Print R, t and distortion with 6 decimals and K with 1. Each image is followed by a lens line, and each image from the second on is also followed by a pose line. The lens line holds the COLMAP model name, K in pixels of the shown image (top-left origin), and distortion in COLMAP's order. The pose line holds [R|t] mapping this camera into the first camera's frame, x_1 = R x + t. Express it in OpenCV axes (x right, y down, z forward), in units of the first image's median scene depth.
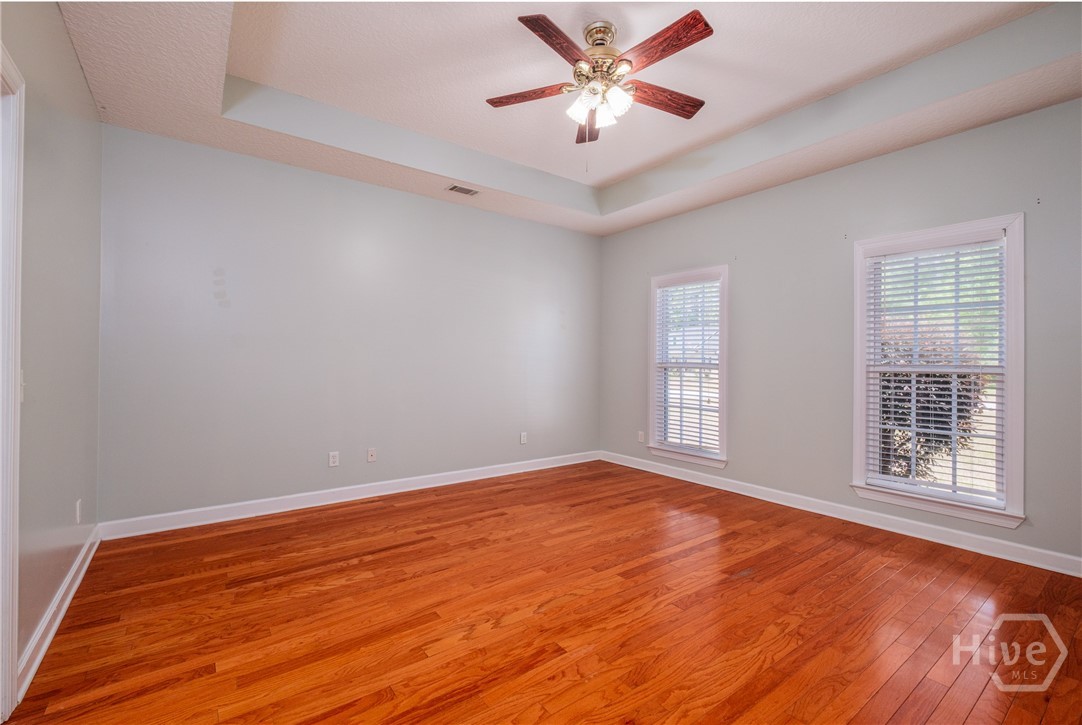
lens RADIAL K [[464.9, 0, 538.5], [0, 464.9, 364.6], [0, 0, 1]] dist [-0.003086, -0.000513]
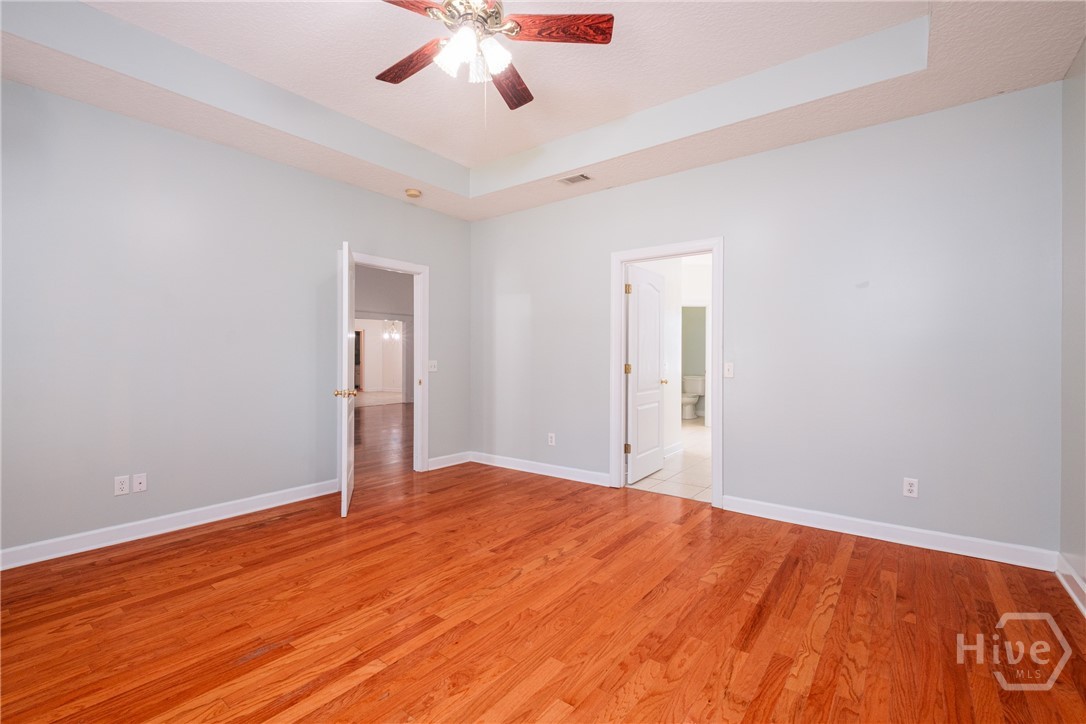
lens RADIAL K [[479.8, 0, 538.1], [0, 479.8, 353.7], [0, 0, 1]] dist [-0.001481, -0.001755]
pose [[-0.963047, -0.012009, -0.269066, 0.230153], [-0.013087, 0.999912, 0.002216, -0.011128], [0.269016, 0.005655, -0.963119, 1.760475]]
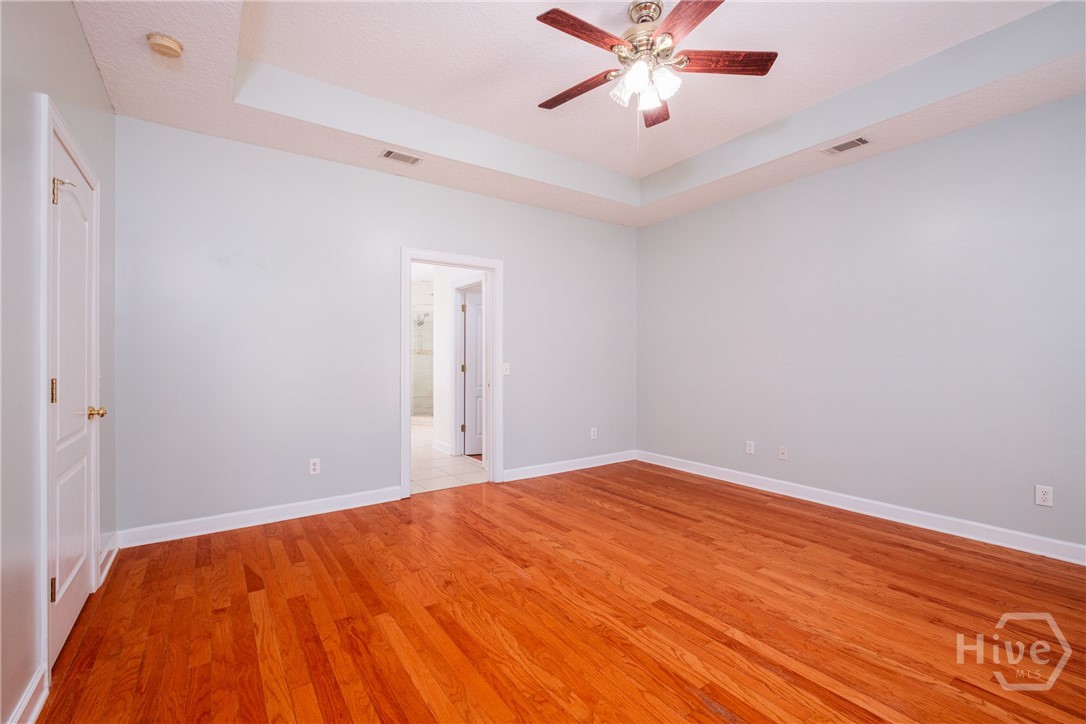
lens RADIAL K [[479.8, 0, 543.9], [0, 479.8, 359.6], [0, 0, 1]] dist [-0.001481, -0.001755]
pose [[-0.026759, -0.005002, -0.999629, 1.036048], [-0.008638, 0.999951, -0.004773, 0.004673], [0.999605, 0.008507, -0.026801, 0.765520]]
